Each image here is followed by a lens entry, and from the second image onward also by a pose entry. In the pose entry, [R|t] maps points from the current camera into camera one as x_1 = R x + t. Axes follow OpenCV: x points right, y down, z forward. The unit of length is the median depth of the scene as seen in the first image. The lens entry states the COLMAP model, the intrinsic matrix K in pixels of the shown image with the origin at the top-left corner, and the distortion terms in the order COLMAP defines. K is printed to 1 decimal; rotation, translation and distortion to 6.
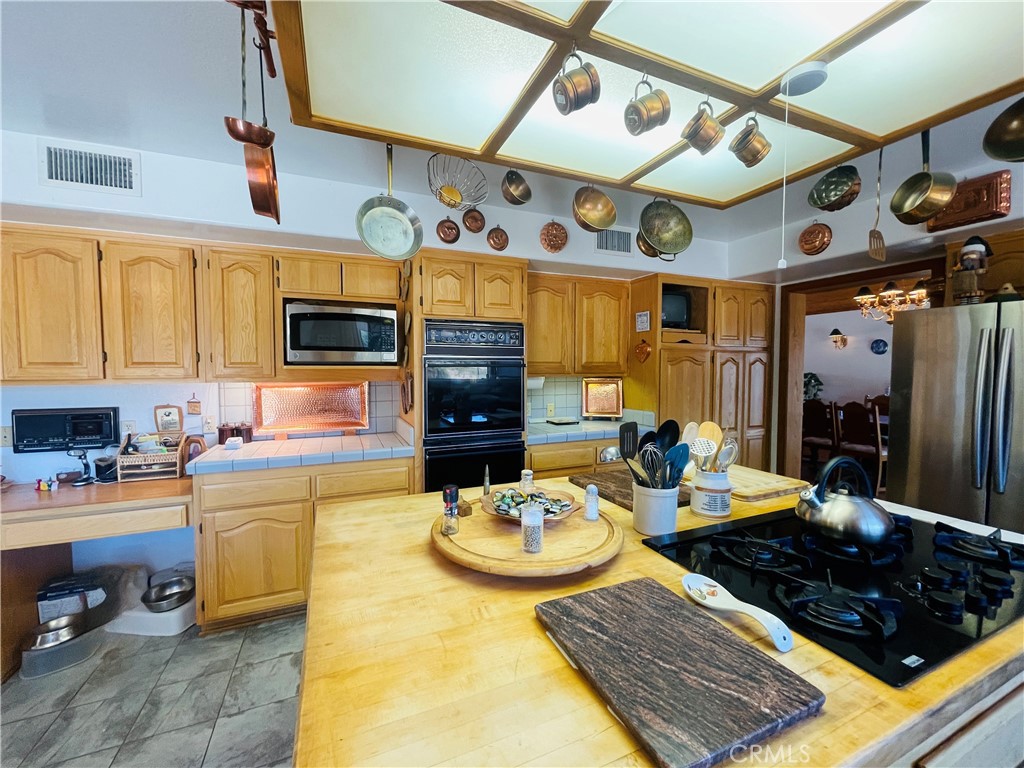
lens RADIAL K [[411.7, 0, 513.5], [0, 411.7, 384.5], [0, 0, 1]] dist [0.001206, 0.000311]
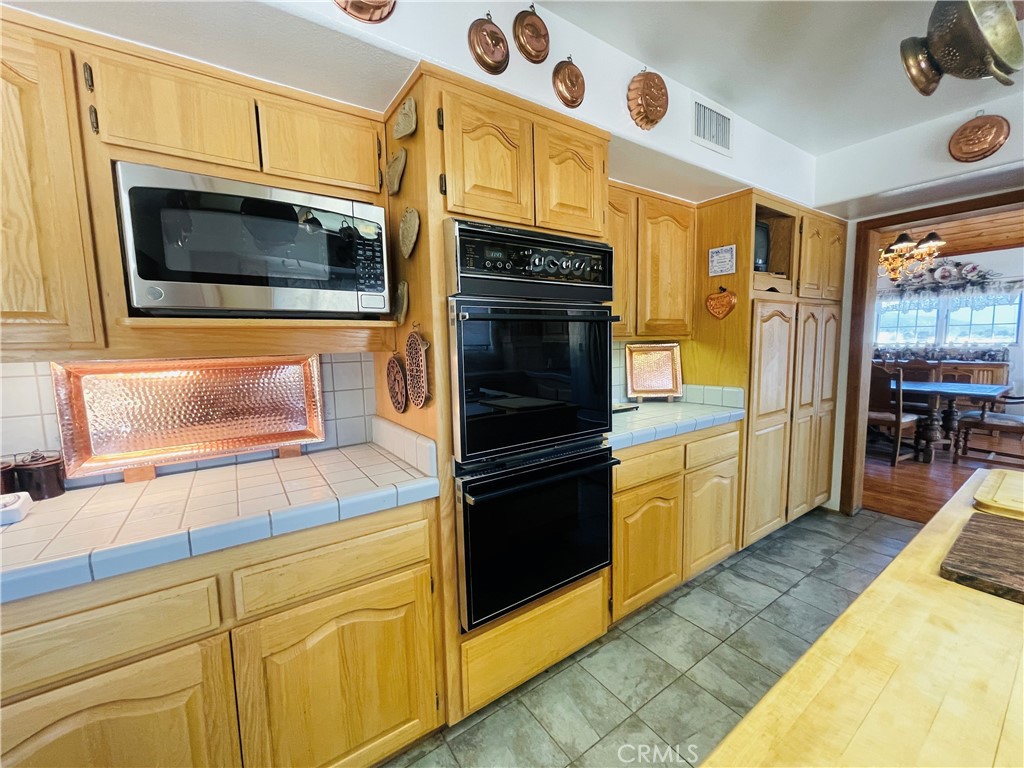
lens RADIAL K [[411.7, 0, 510.9], [0, 411.7, 384.4], [0, 0, 1]] dist [0.001206, 0.000311]
pose [[0.981020, -0.040296, 0.189673, -0.220329], [0.029083, 0.997681, 0.061533, 0.005448], [-0.191713, -0.054849, 0.979917, 0.440221]]
